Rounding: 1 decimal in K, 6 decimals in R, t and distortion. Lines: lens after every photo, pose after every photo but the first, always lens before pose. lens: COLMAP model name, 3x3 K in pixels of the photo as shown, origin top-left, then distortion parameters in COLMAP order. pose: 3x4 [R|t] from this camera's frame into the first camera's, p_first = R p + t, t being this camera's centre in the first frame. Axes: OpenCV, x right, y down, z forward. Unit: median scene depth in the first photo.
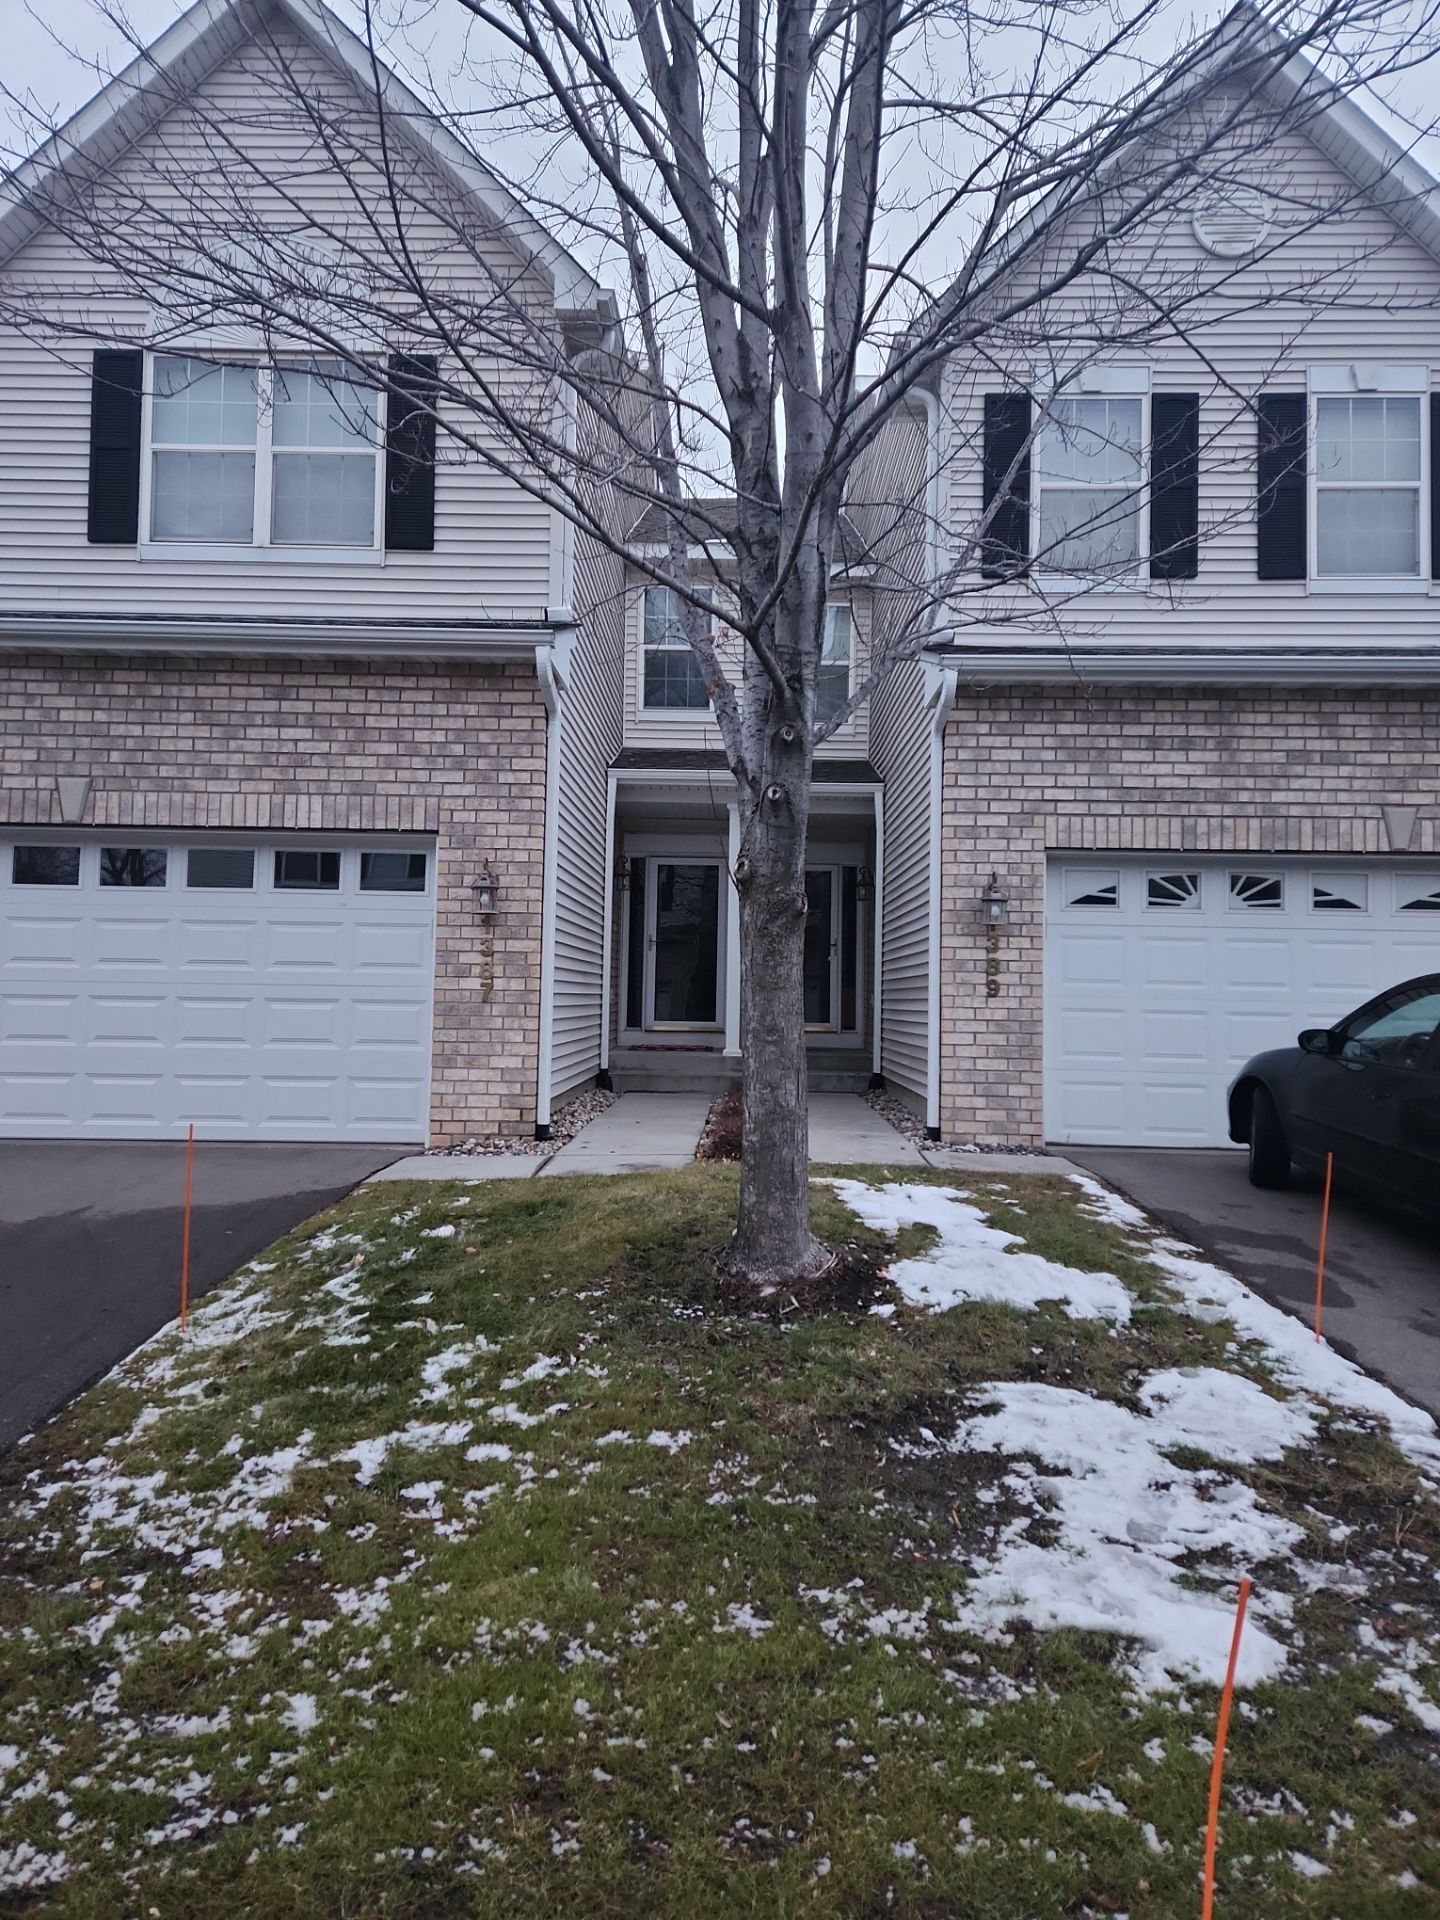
lens RADIAL K [[1255.9, 0, 758.9], [0, 1255.9, 955.4], [0, 0, 1]] dist [0.041584, -0.013576]
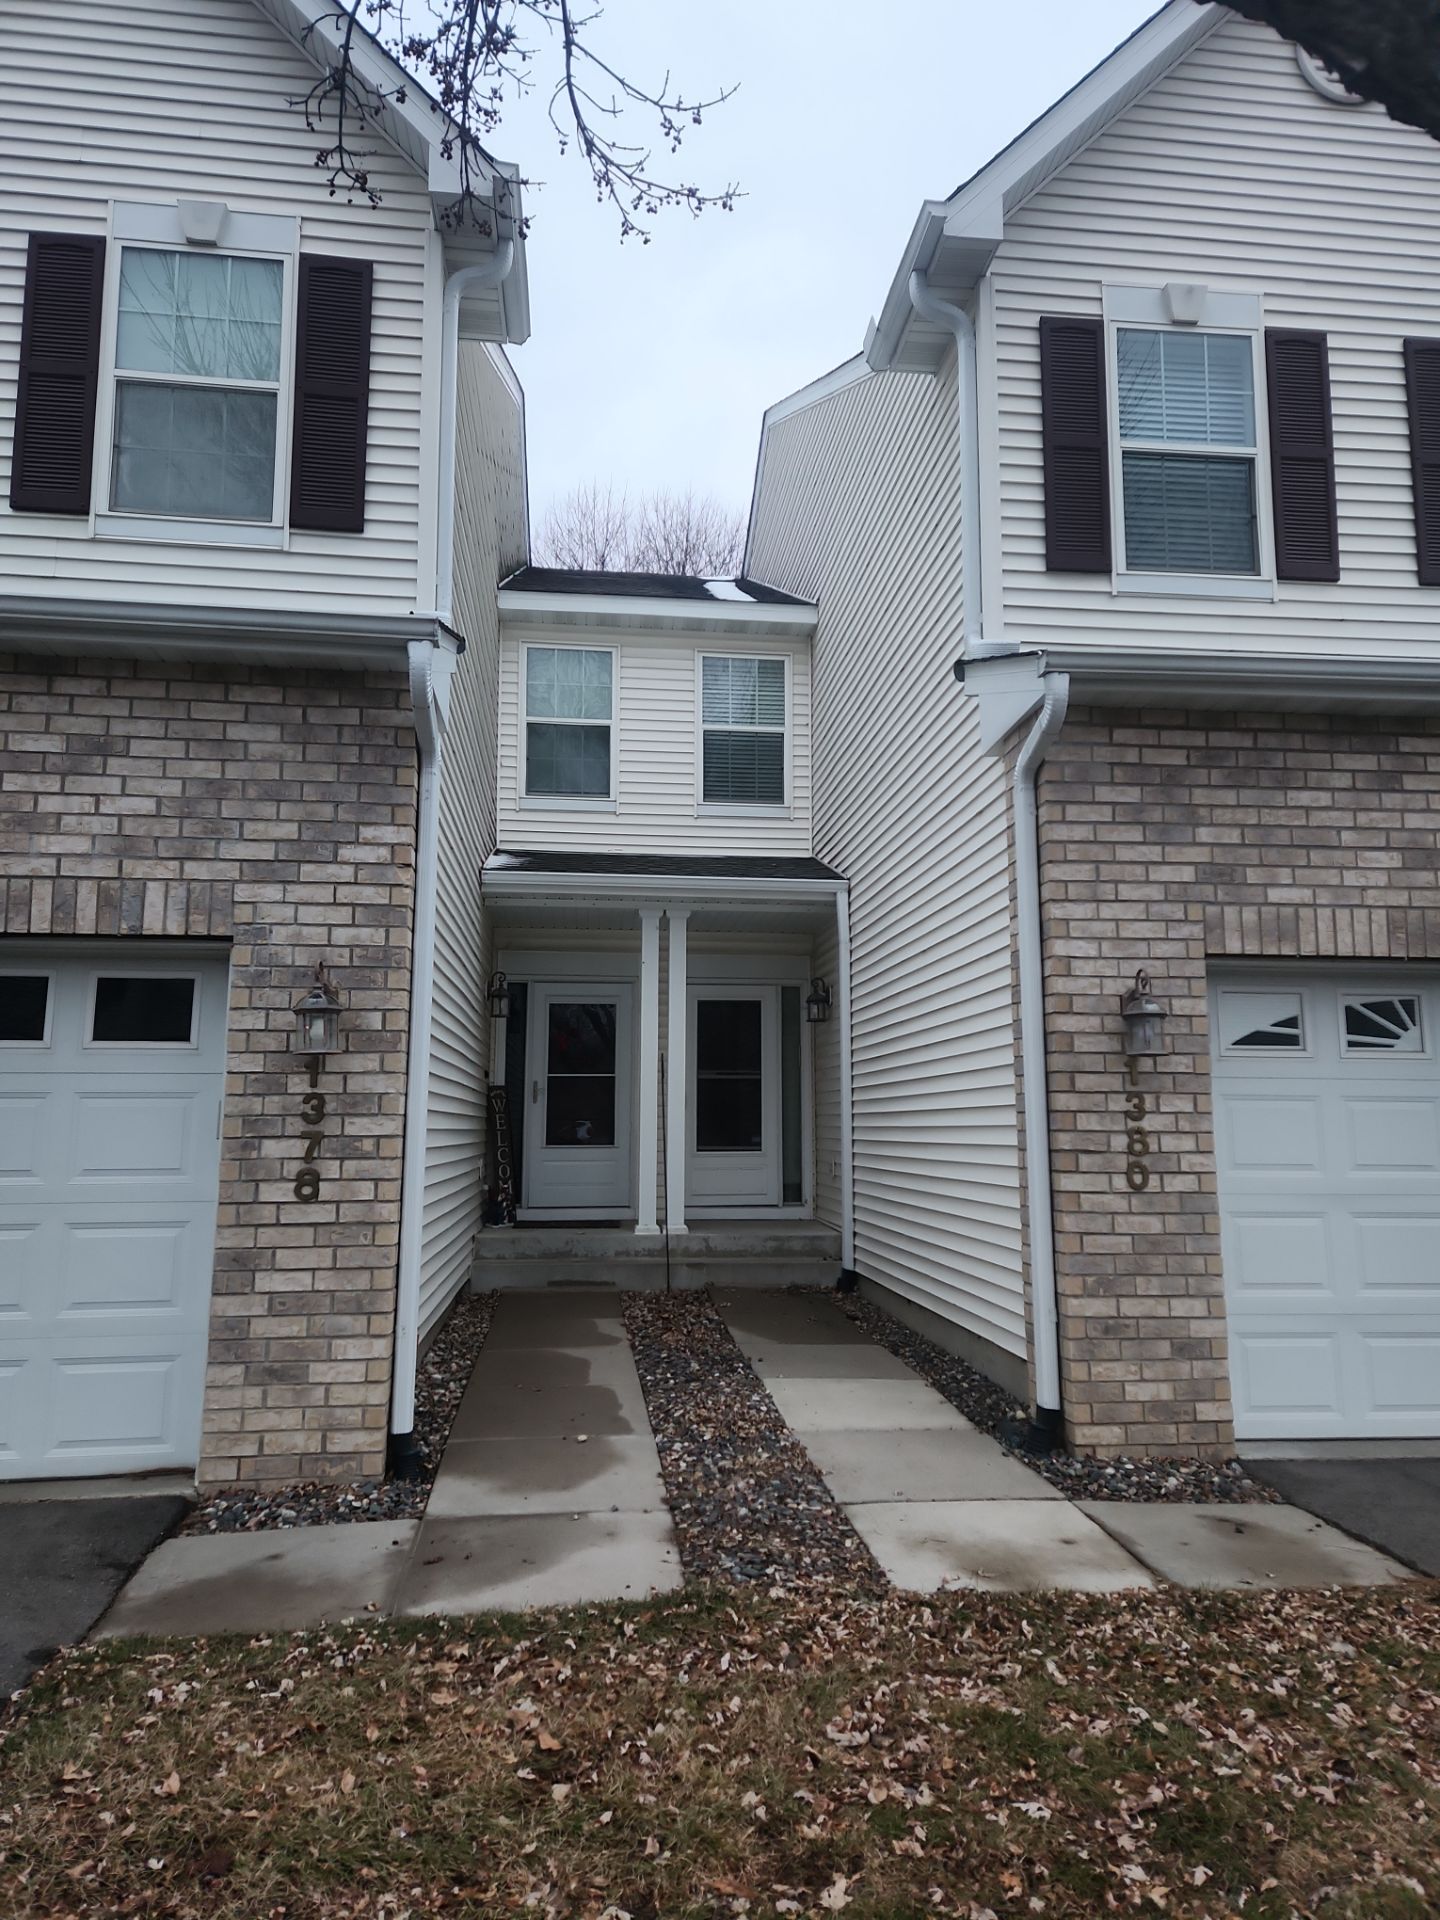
lens RADIAL K [[1255.9, 0, 729.8], [0, 1255.9, 973.3], [0, 0, 1]] dist [0.041584, -0.013576]
pose [[0.994214, -0.000718, 0.107415, -0.080208], [0.010877, 0.995512, -0.094013, -0.018715], [-0.106865, 0.094638, 0.989759, 0.378937]]
